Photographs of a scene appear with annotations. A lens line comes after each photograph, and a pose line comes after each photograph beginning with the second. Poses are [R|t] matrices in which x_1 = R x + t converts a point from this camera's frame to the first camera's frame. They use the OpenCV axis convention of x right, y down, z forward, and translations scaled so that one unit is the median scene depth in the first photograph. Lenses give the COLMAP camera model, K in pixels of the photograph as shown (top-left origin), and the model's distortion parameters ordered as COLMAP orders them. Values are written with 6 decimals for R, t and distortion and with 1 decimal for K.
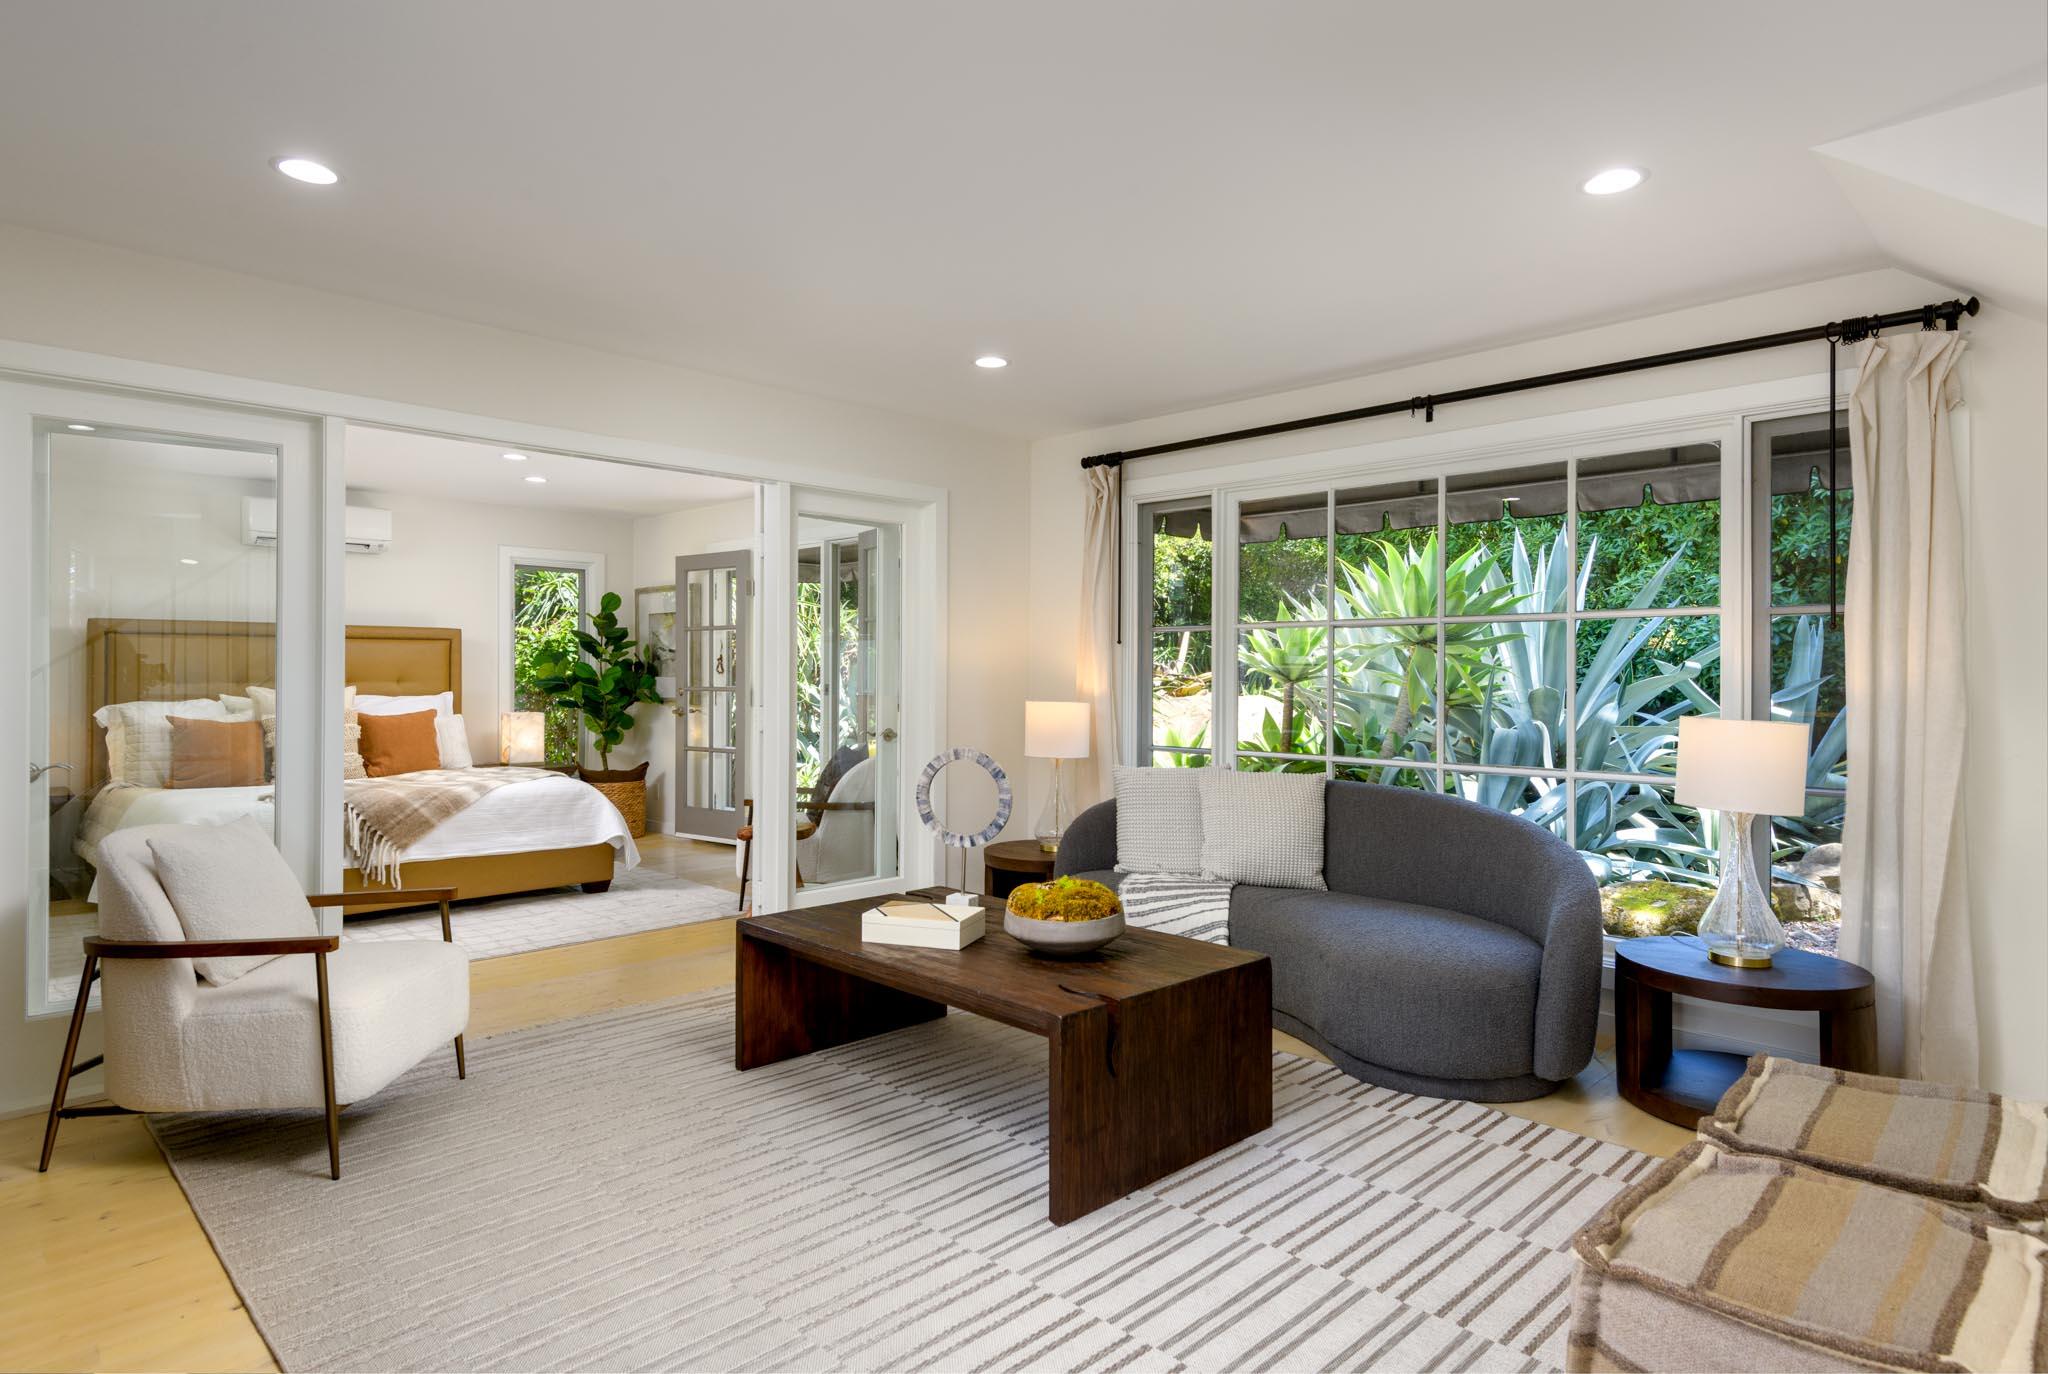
lens RADIAL K [[1130.0, 0, 1016.2], [0, 1130.0, 675.1], [0, 0, 1]] dist [0.026021, -0.000361]
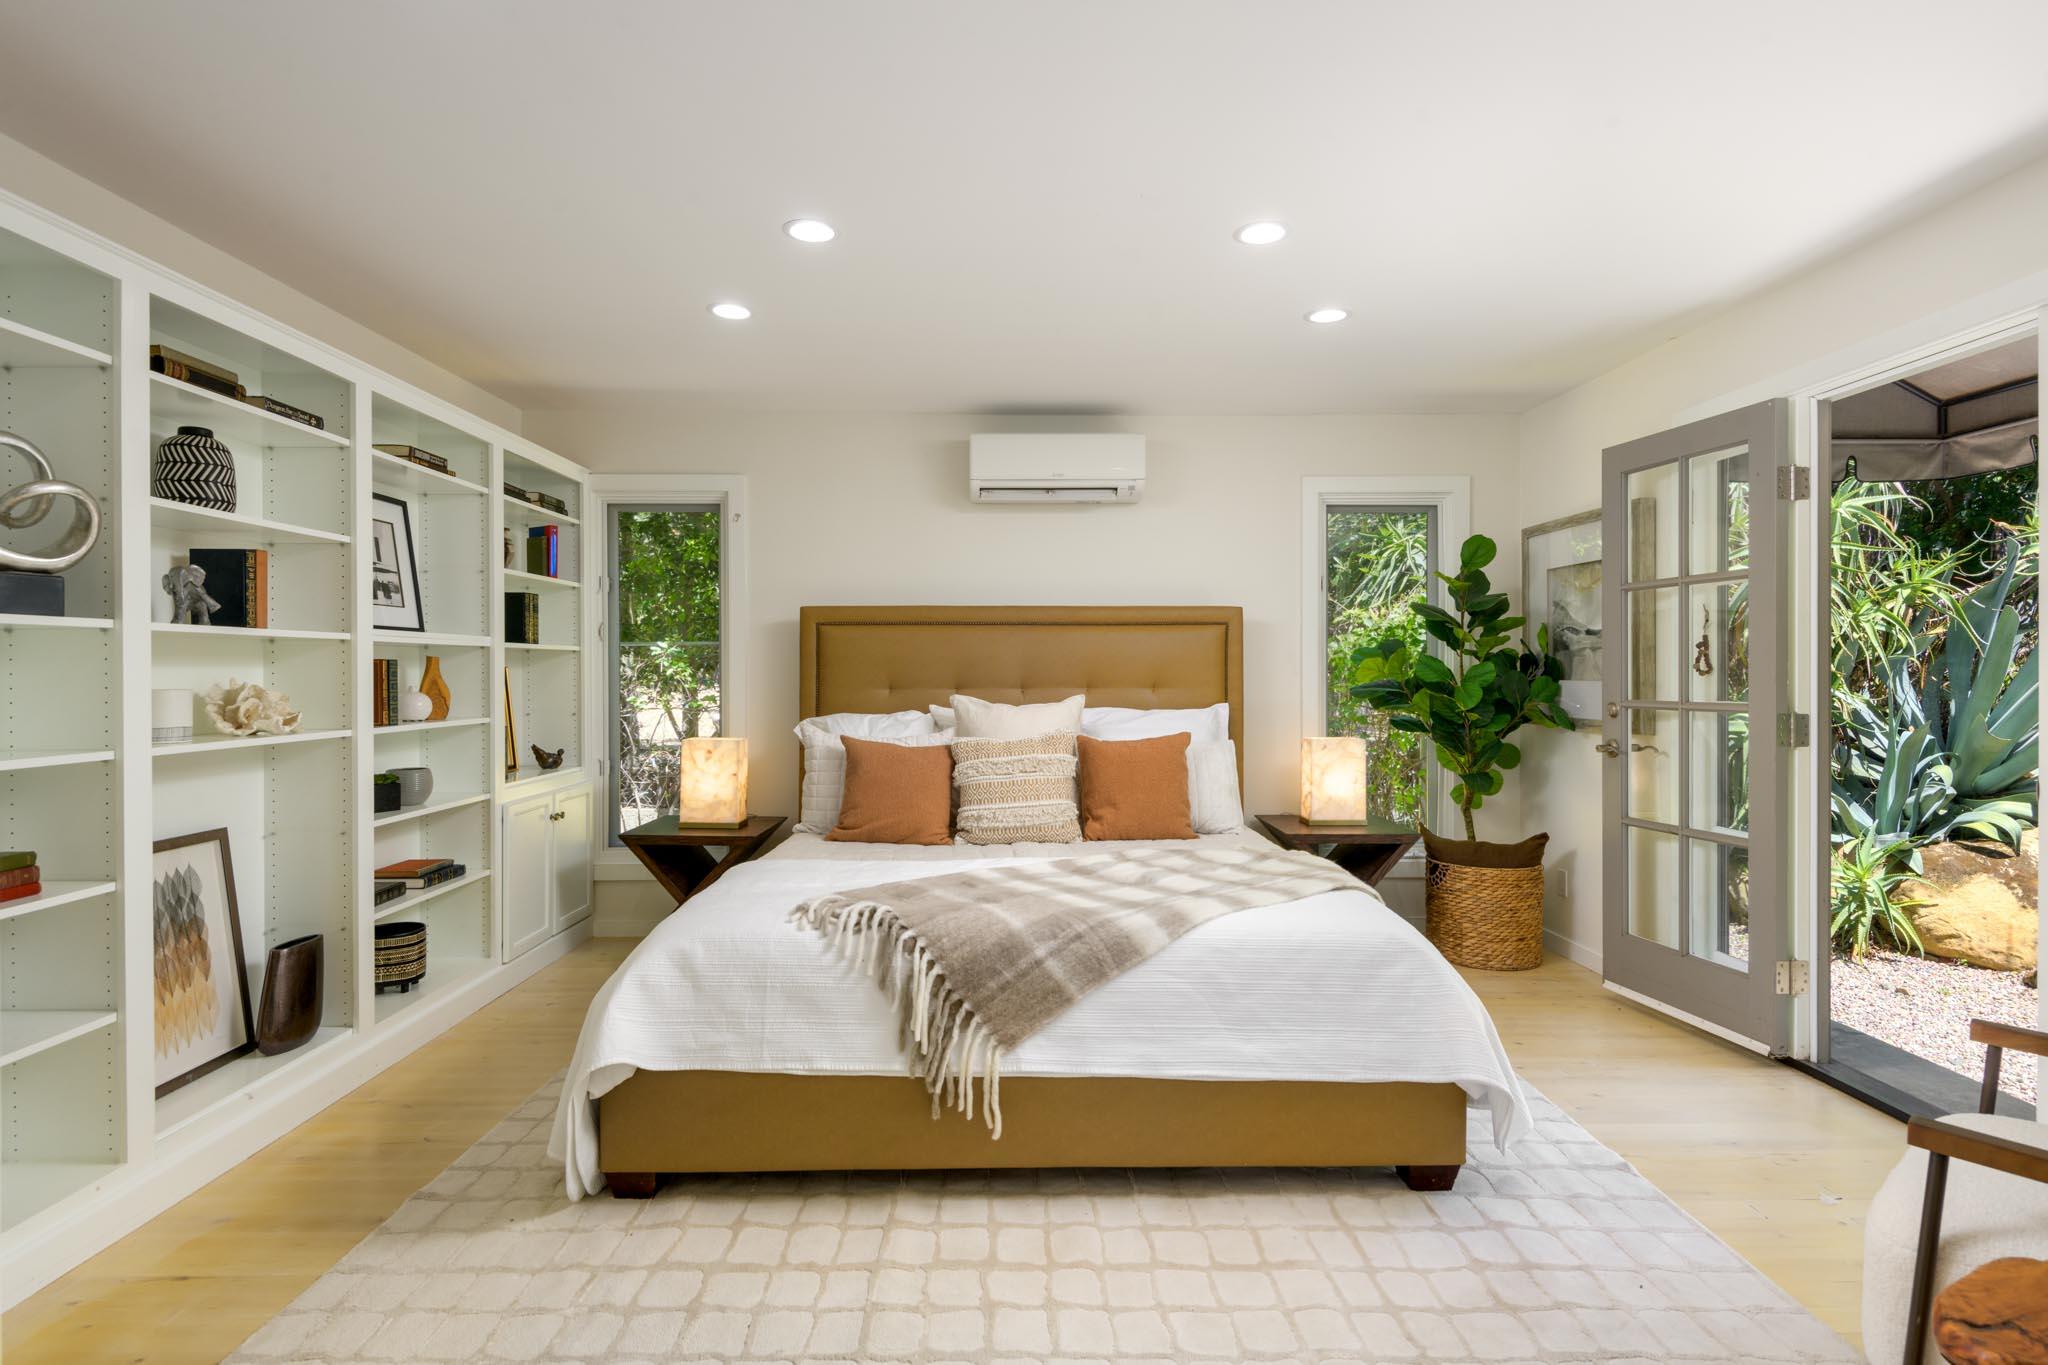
lens RADIAL K [[1130.0, 0, 1011.7], [0, 1130.0, 679.6], [0, 0, 1]] dist [0.026021, -0.000361]
pose [[0.730469, 0.000168, -0.682945, -0.140638], [0.001772, 0.999996, 0.002141, -0.000605], [0.682943, -0.002774, 0.730466, 0.429258]]
